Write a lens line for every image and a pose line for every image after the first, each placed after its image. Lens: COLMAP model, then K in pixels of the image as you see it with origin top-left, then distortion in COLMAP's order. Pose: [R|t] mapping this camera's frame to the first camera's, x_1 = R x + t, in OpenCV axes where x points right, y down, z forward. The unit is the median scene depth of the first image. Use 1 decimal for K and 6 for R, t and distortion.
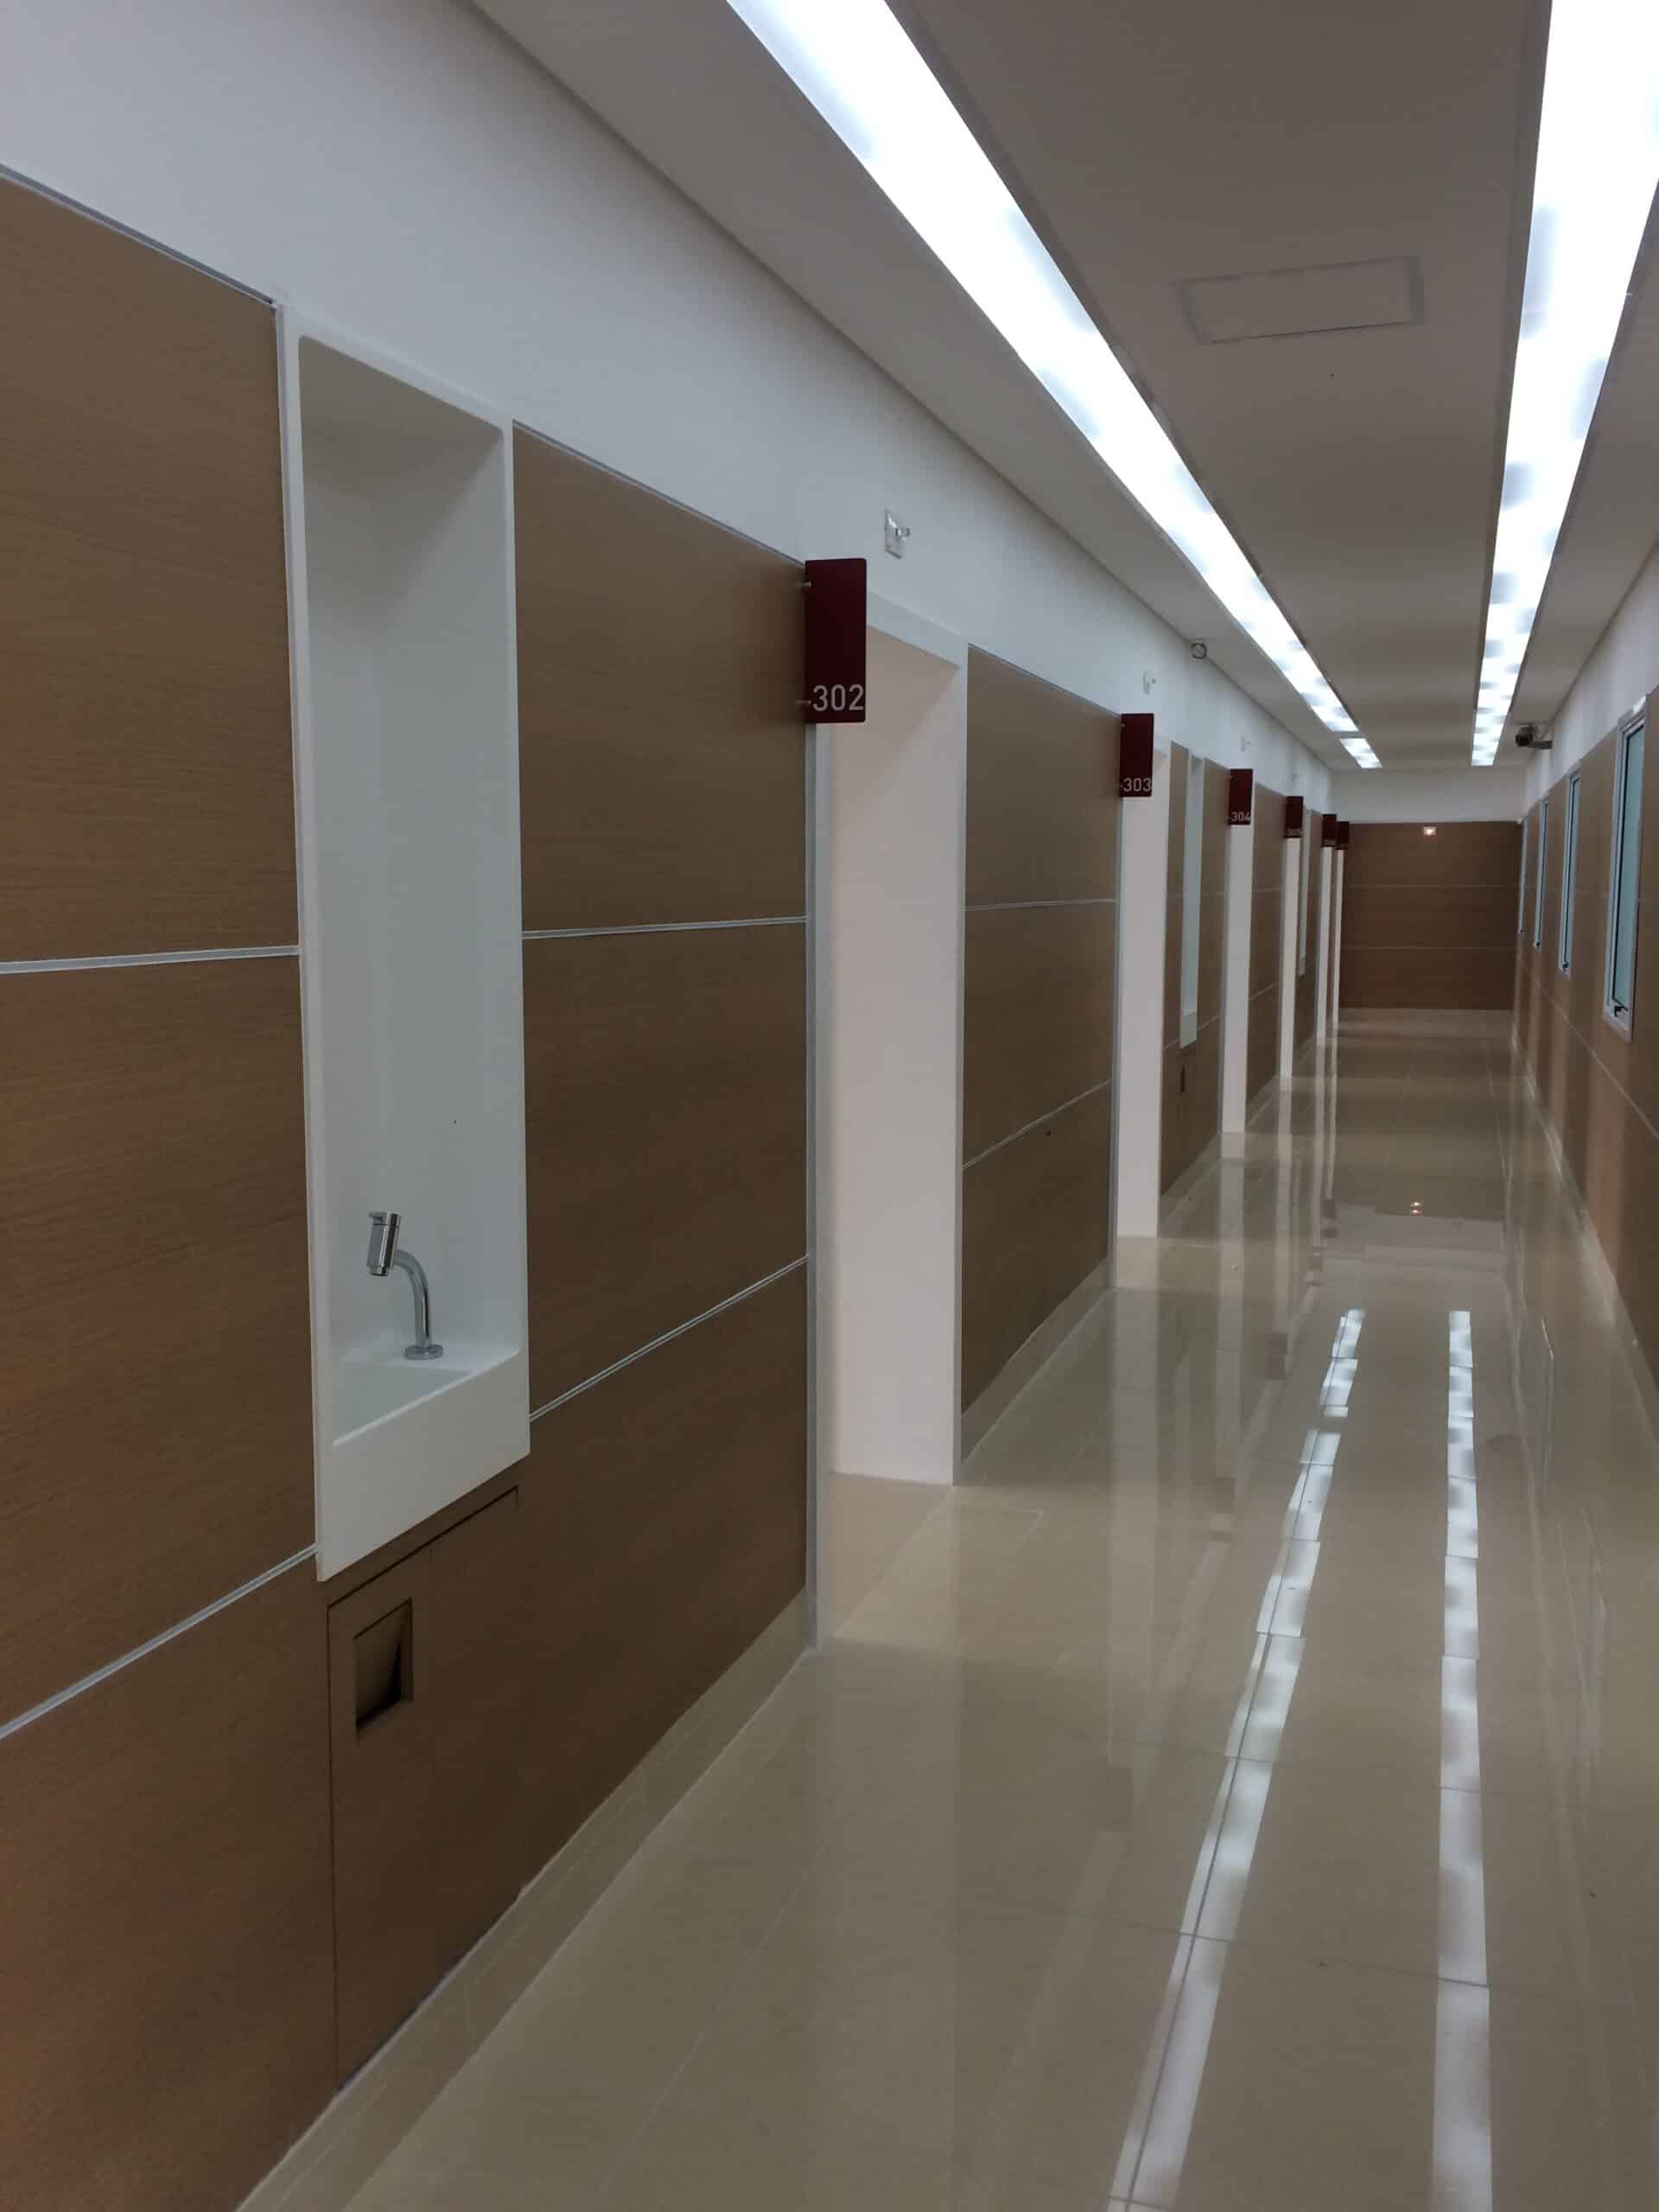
lens RADIAL K [[1843.6, 0, 829.5], [0, 1843.6, 1106.0], [0, 0, 1]] dist [0.008053, 0.005346]
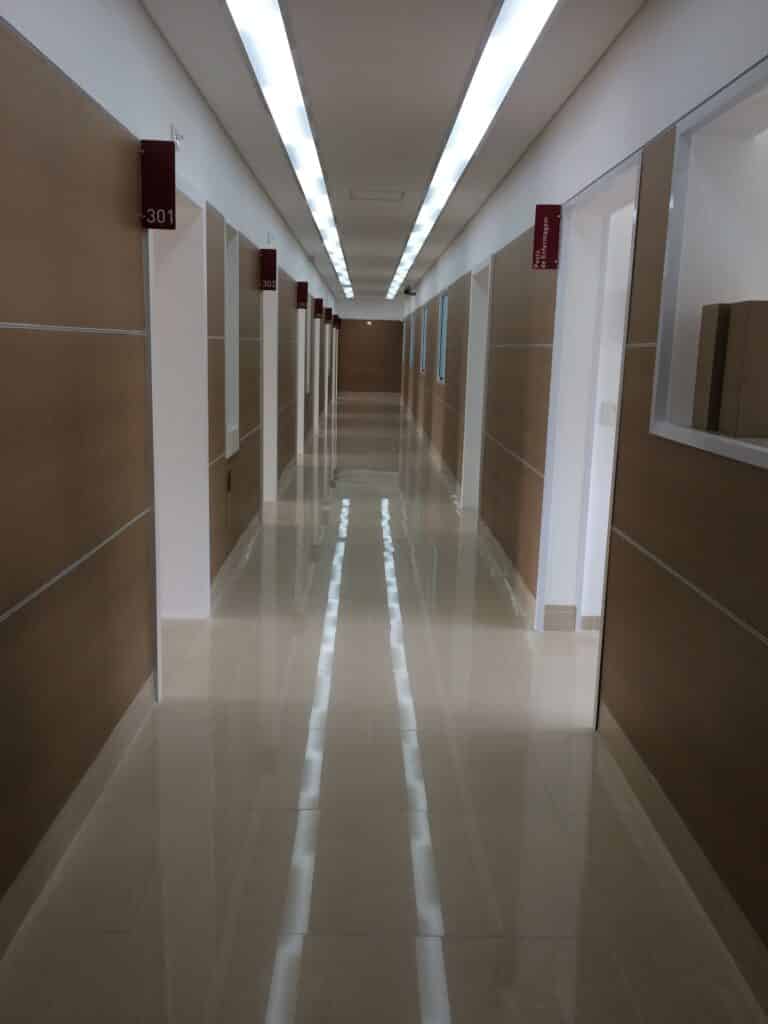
lens RADIAL K [[853.4, 0, 384.0], [0, 853.4, 512.0], [0, 0, 1]] dist [0.008053, 0.005346]
pose [[0.940078, -0.034976, 0.339160, -0.114091], [0.009121, 0.996948, 0.077529, 0.037235], [-0.340836, -0.069789, 0.937529, -0.242938]]
